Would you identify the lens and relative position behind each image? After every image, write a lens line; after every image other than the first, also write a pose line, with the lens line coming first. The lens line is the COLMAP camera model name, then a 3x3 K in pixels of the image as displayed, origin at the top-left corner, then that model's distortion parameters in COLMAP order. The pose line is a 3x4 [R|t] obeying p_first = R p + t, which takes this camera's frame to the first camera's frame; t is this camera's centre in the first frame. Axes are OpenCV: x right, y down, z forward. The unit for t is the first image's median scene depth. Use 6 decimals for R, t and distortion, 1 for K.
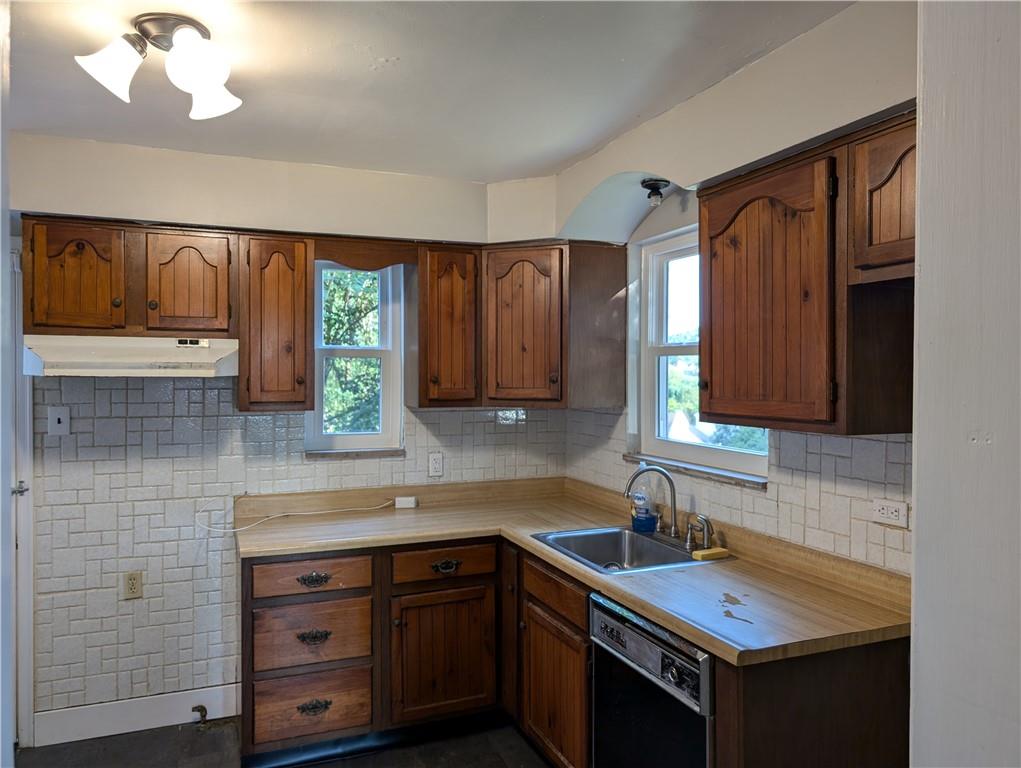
lens RADIAL K [[727.6, 0, 508.8], [0, 727.6, 381.1], [0, 0, 1]] dist [0.017370, -0.010701]
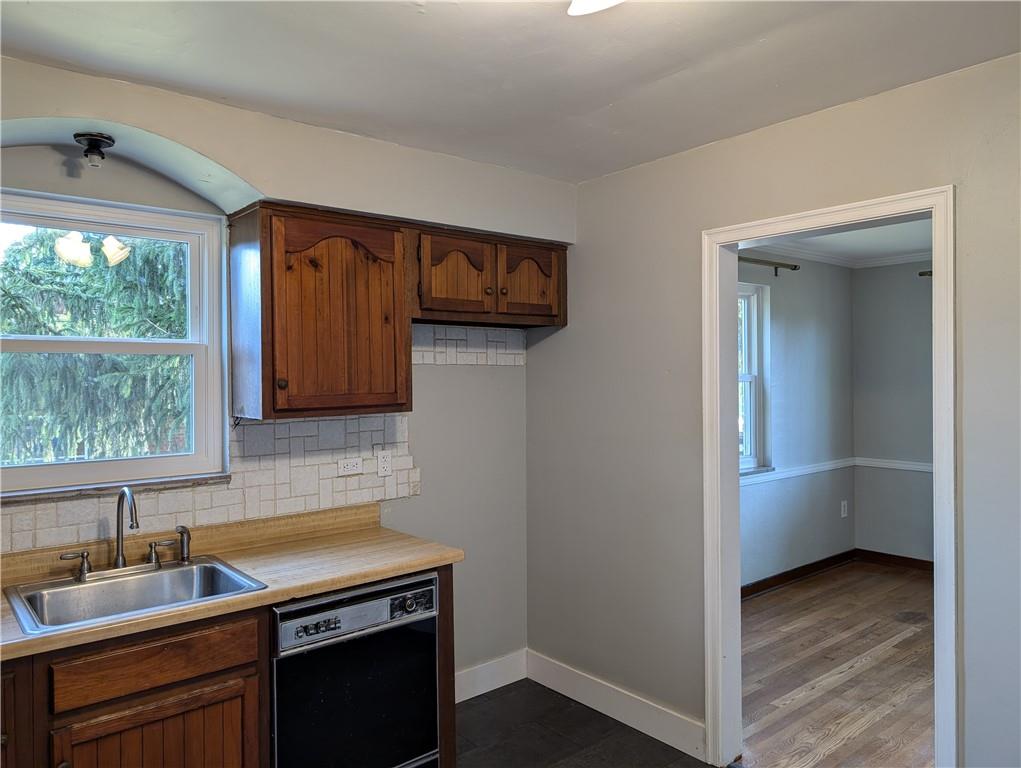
lens RADIAL K [[727.6, 0, 508.8], [0, 727.6, 381.1], [0, 0, 1]] dist [0.017370, -0.010701]
pose [[-0.292040, -0.011583, 0.956336, -0.953692], [0.017412, 0.999697, 0.017425, -0.014012], [-0.956248, 0.021741, -0.291750, 1.081418]]
